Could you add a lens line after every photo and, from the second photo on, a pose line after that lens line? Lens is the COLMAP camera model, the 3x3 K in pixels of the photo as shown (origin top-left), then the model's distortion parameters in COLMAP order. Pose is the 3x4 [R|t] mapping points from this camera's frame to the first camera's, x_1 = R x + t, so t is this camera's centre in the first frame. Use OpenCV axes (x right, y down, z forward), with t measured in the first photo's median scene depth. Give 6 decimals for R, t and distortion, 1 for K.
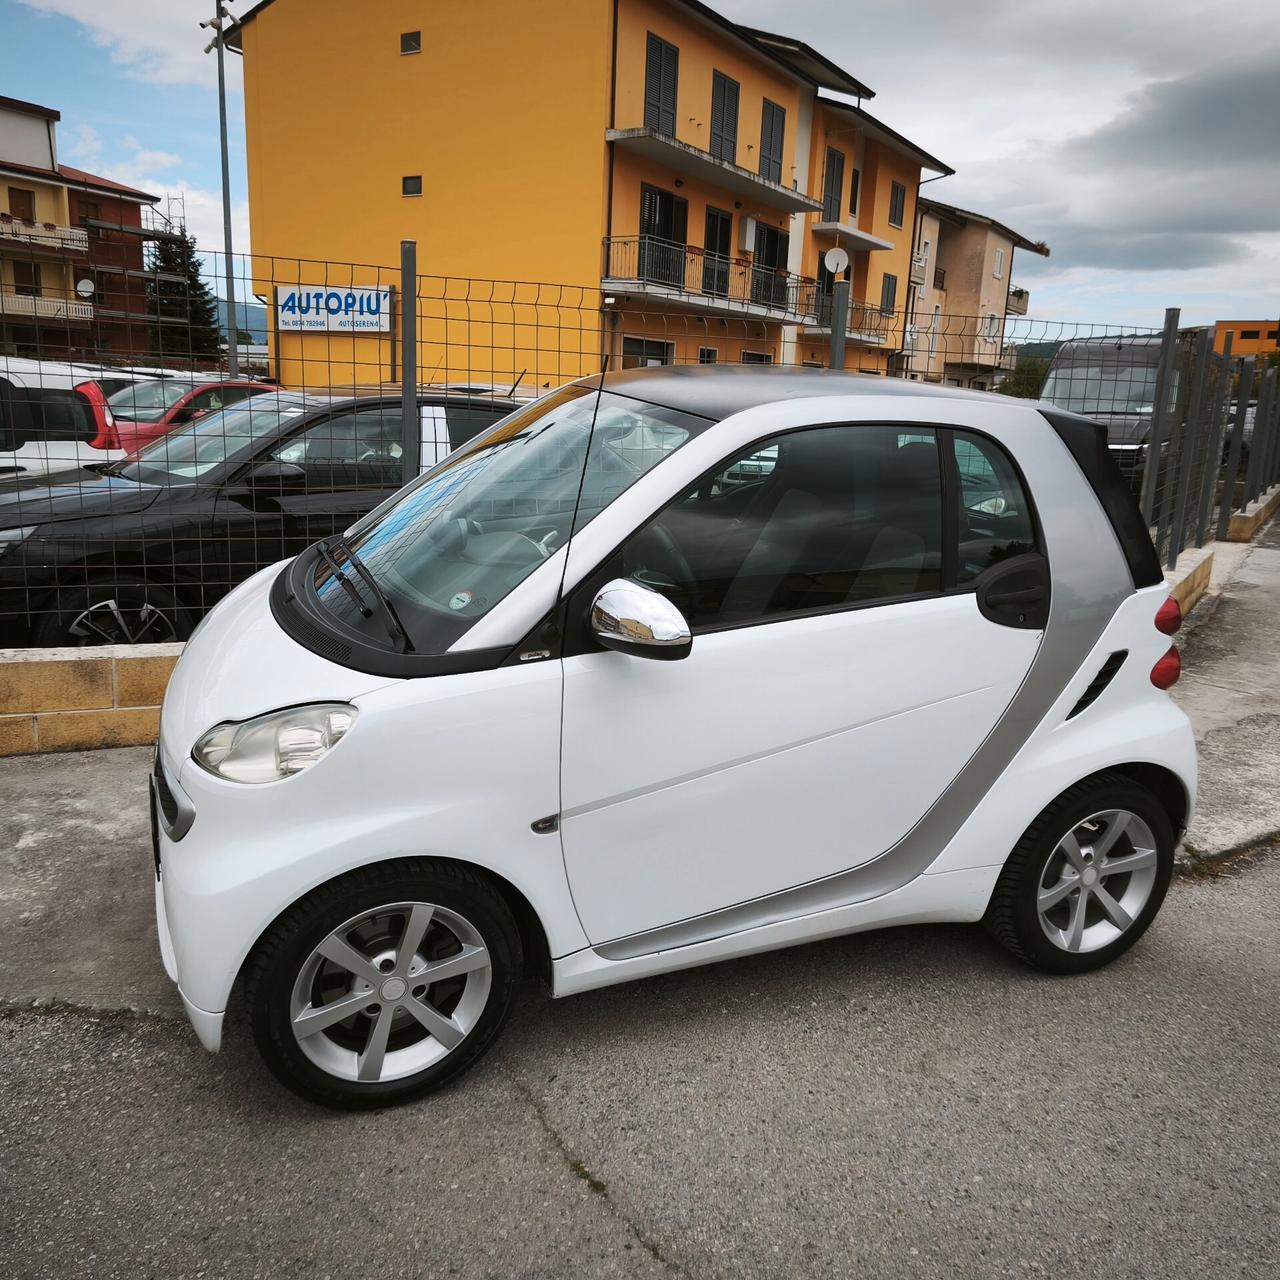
lens RADIAL K [[1120.8, 0, 640.3], [0, 1120.8, 627.0], [0, 0, 1]] dist [0.089447, -0.080705]
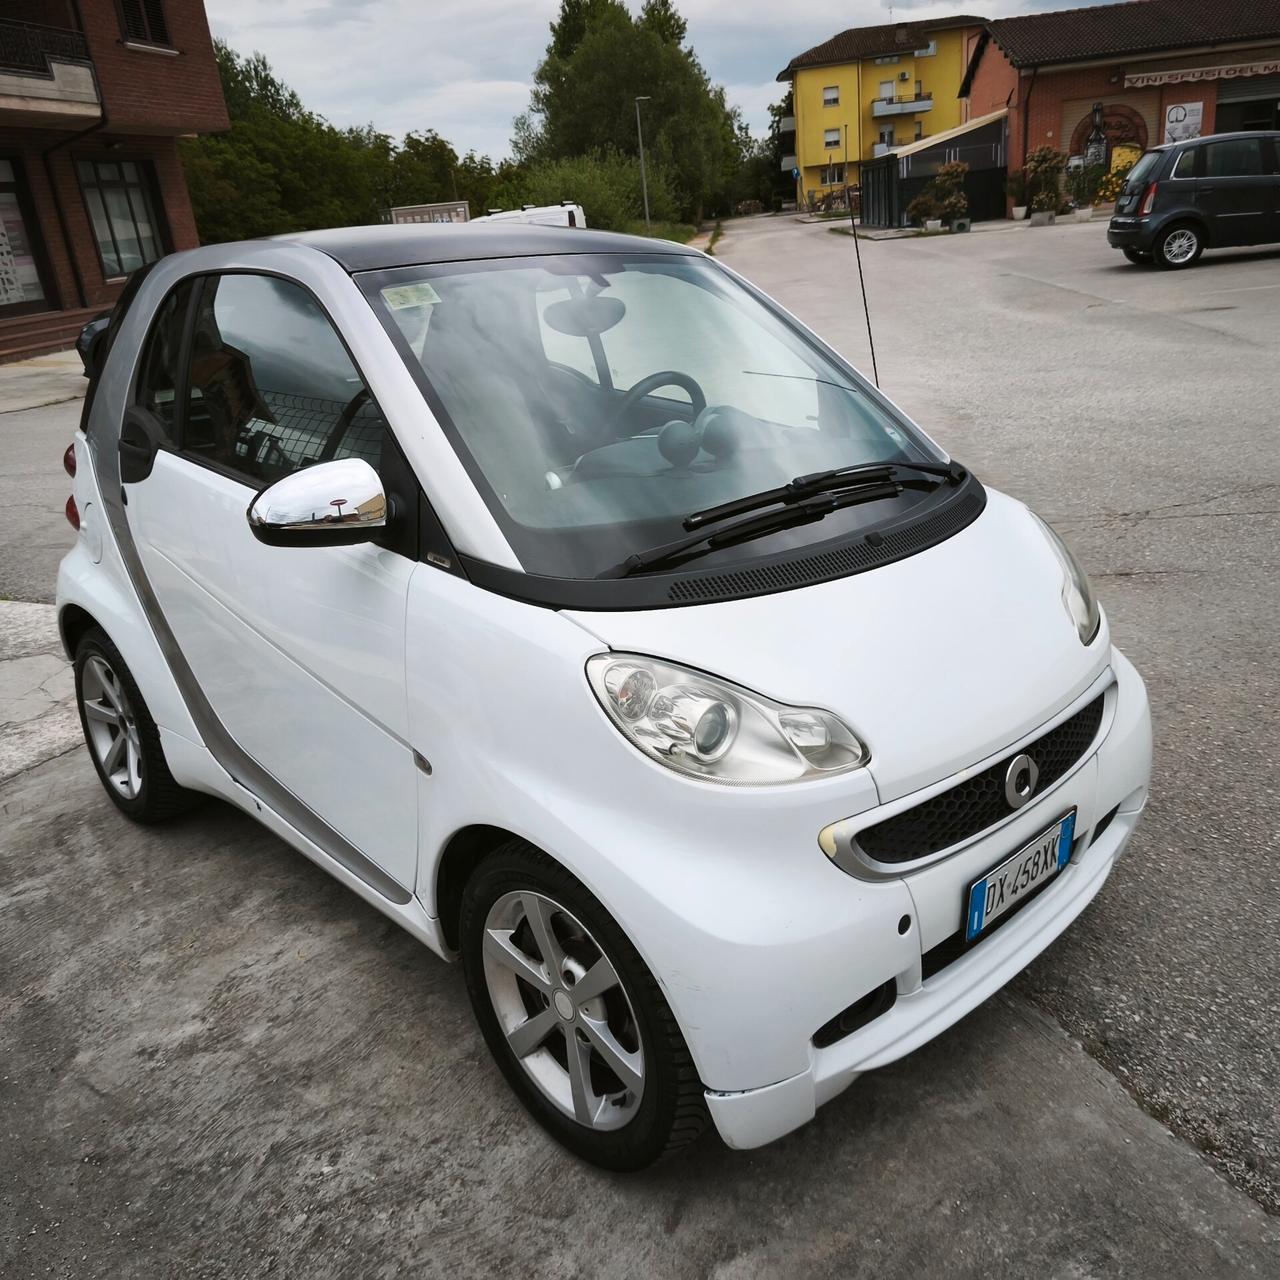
lens RADIAL K [[1120.8, 0, 640.3], [0, 1120.8, 627.0], [0, 0, 1]] dist [0.089447, -0.080705]
pose [[-0.349425, -0.335728, 0.874751, -0.832529], [0.267042, 0.859196, 0.436430, -0.307763], [-0.898104, 0.386095, -0.210571, 1.184892]]
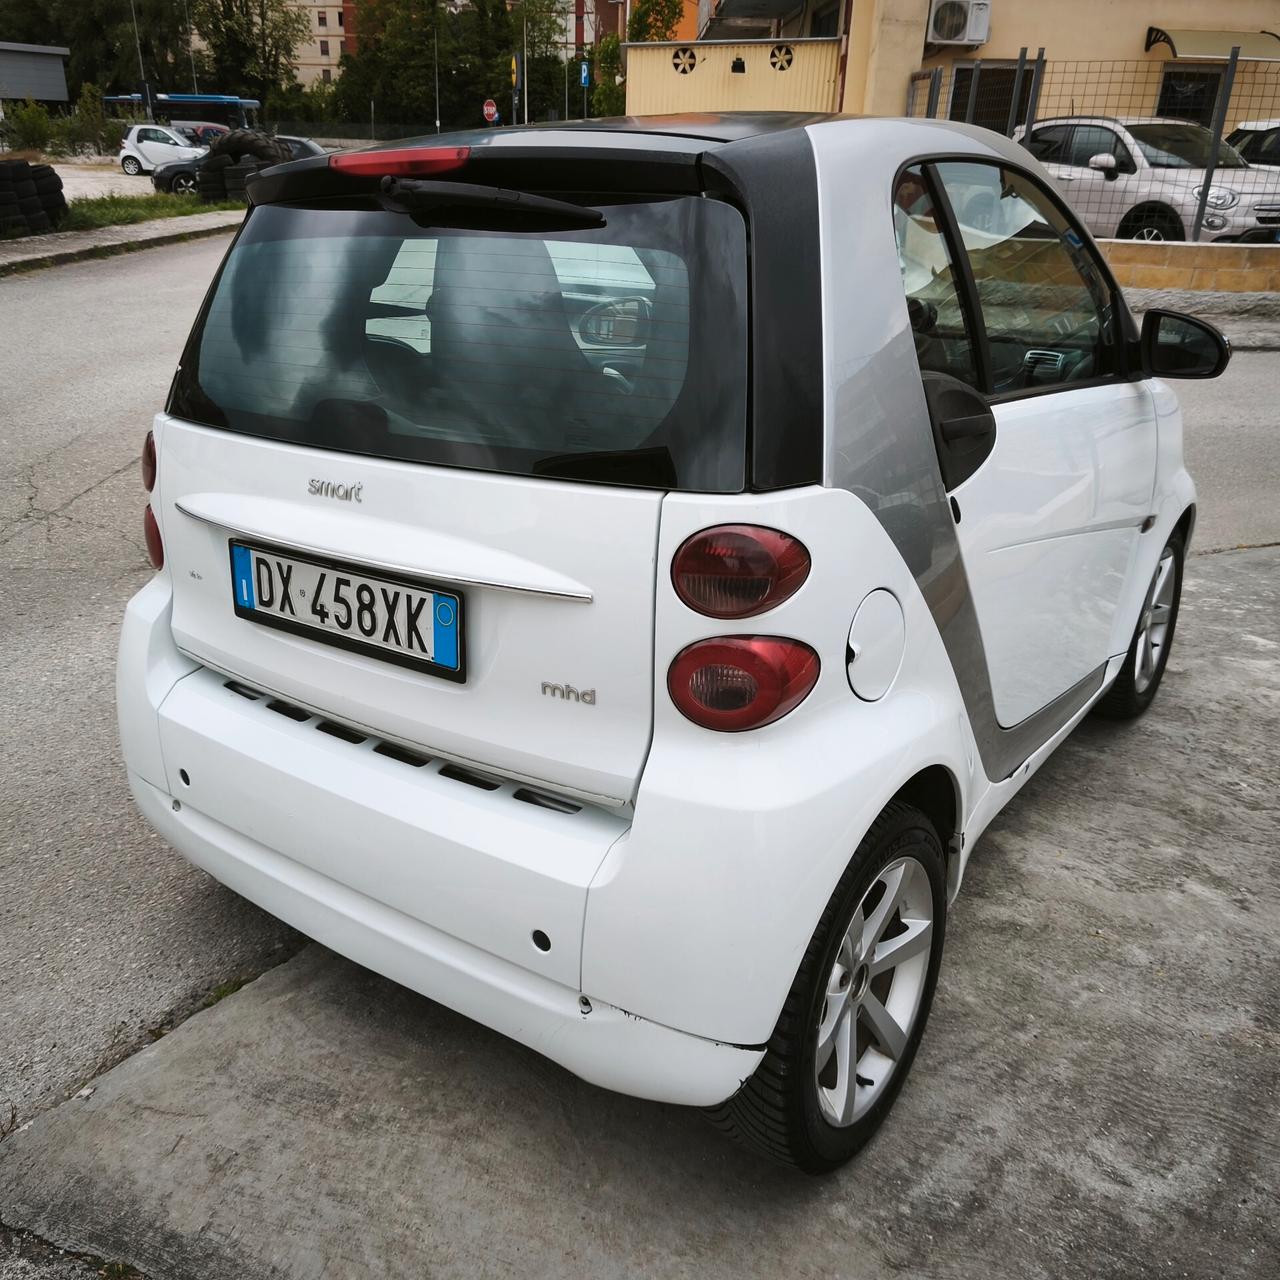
lens RADIAL K [[1117.0, 0, 630.7], [0, 1117.0, 626.7], [0, 0, 1]] dist [0.056890, -0.039933]
pose [[-0.866530, 0.142509, -0.478349, 0.550063], [-0.158703, 0.829971, 0.534754, -0.338883], [0.473223, 0.539295, -0.696578, 1.664986]]
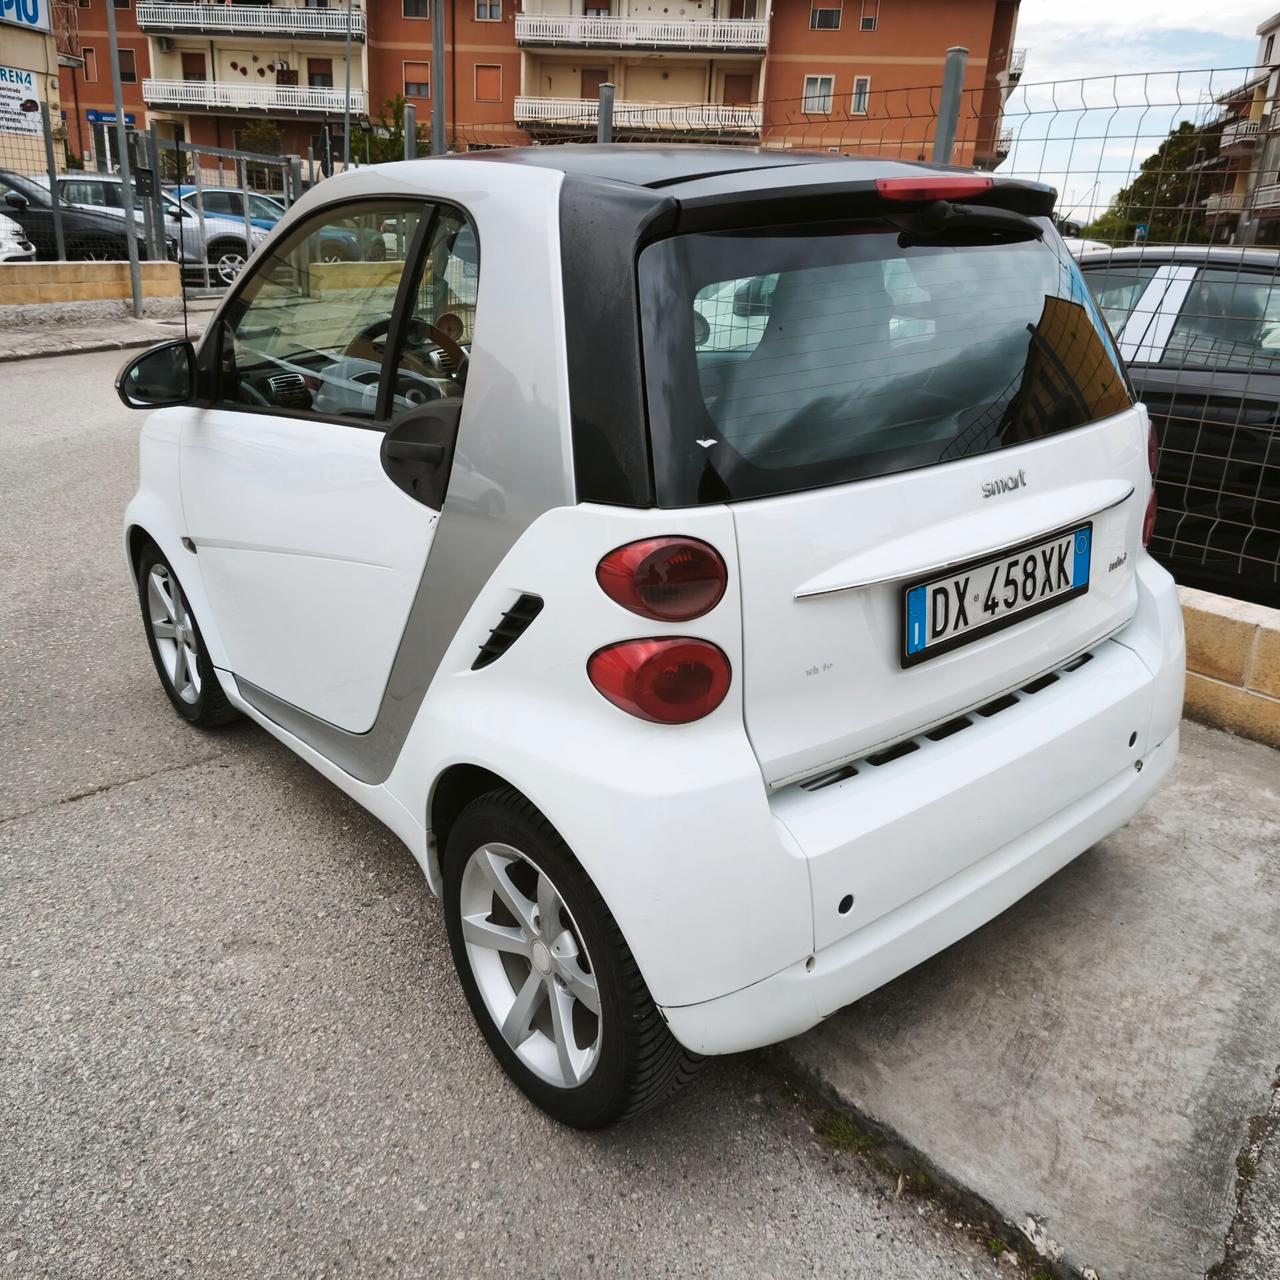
lens RADIAL K [[1120.2, 0, 634.6], [0, 1120.2, 622.6], [0, 0, 1]] dist [0.077477, -0.063740]
pose [[0.282989, 0.287930, -0.914885, 0.916840], [-0.238708, 0.945005, 0.223573, -0.100130], [0.928943, 0.155121, 0.336157, 0.815080]]
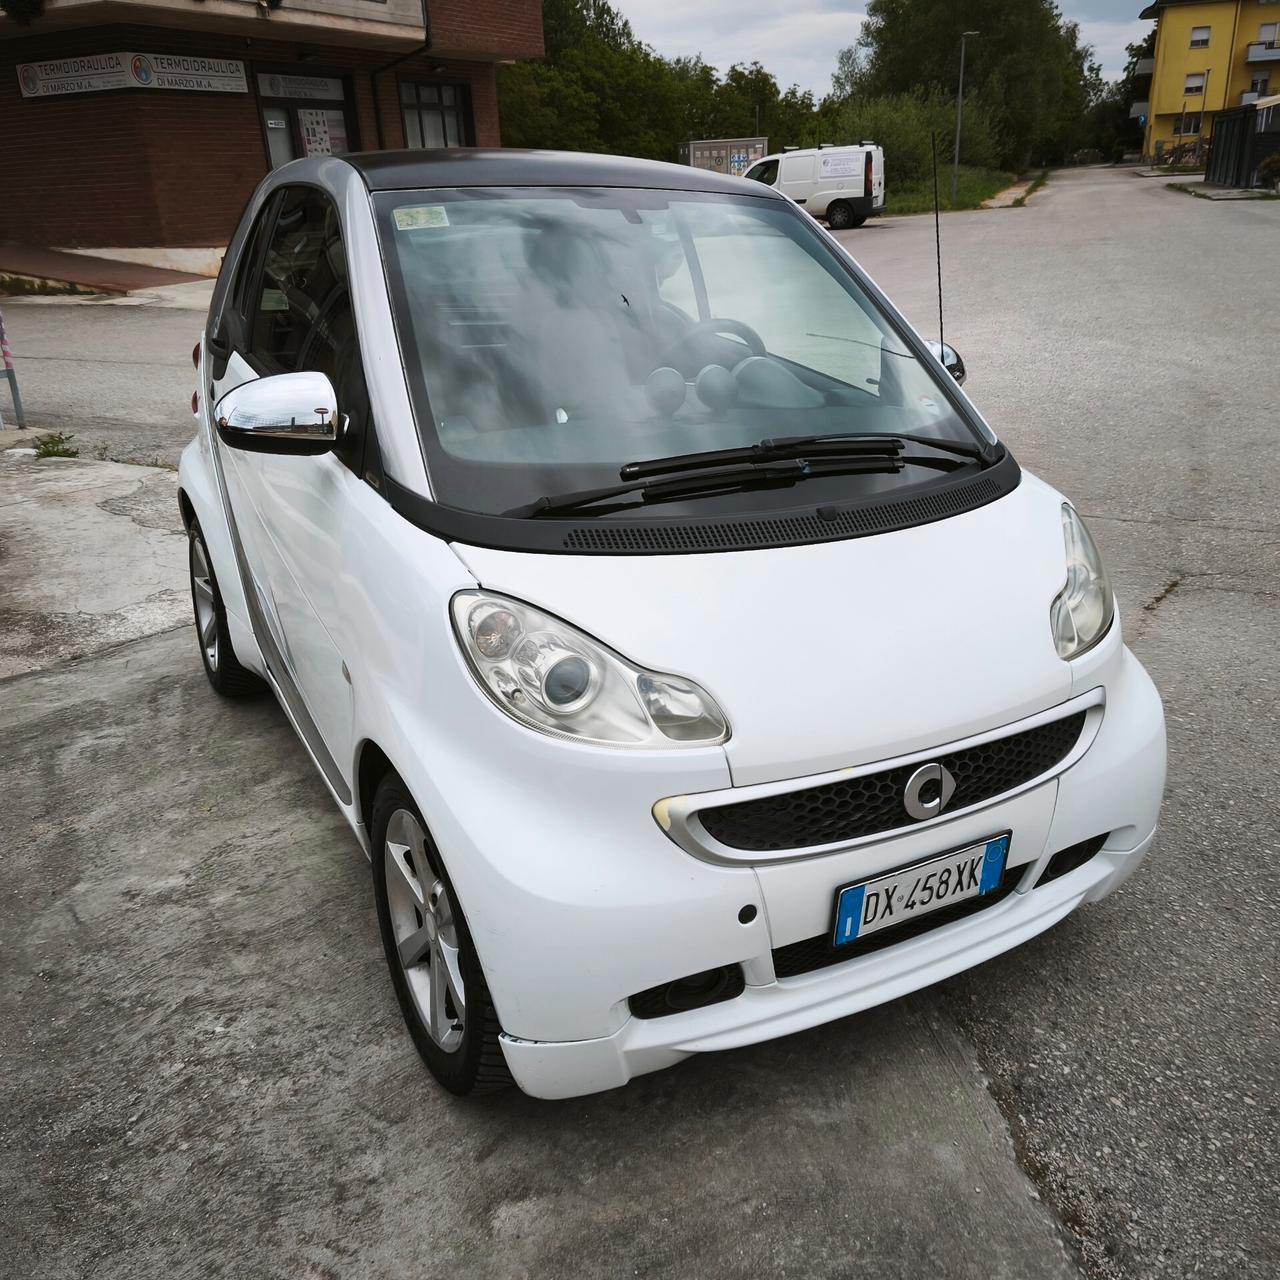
lens RADIAL K [[1120.8, 0, 640.3], [0, 1120.8, 627.0], [0, 0, 1]] dist [0.089447, -0.080705]
pose [[-0.094463, -0.408811, 0.907717, -0.865068], [0.240860, 0.875320, 0.419286, -0.255949], [-0.965952, 0.258240, 0.015781, 1.004806]]
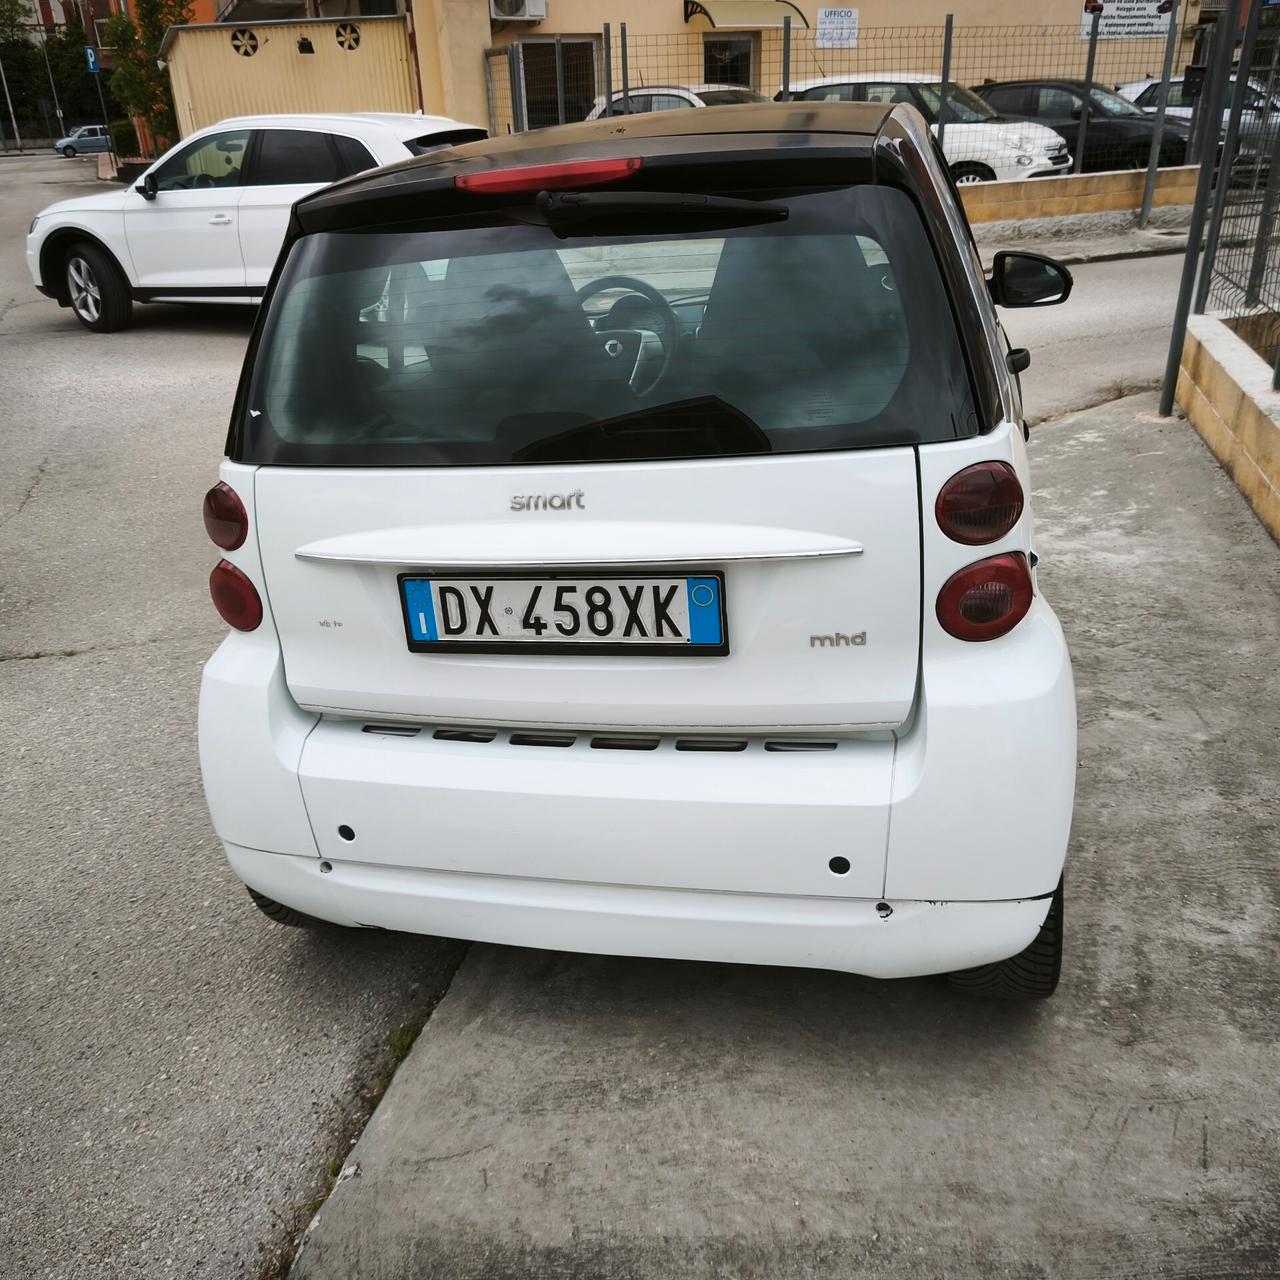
lens RADIAL K [[1117.6, 0, 639.8], [0, 1117.6, 634.2], [0, 0, 1]] dist [0.040890, -0.001086]
pose [[-0.611572, 0.314456, -0.726015, 0.798343], [-0.156338, 0.851502, 0.500502, -0.309476], [0.775589, 0.419597, -0.471594, 1.507987]]
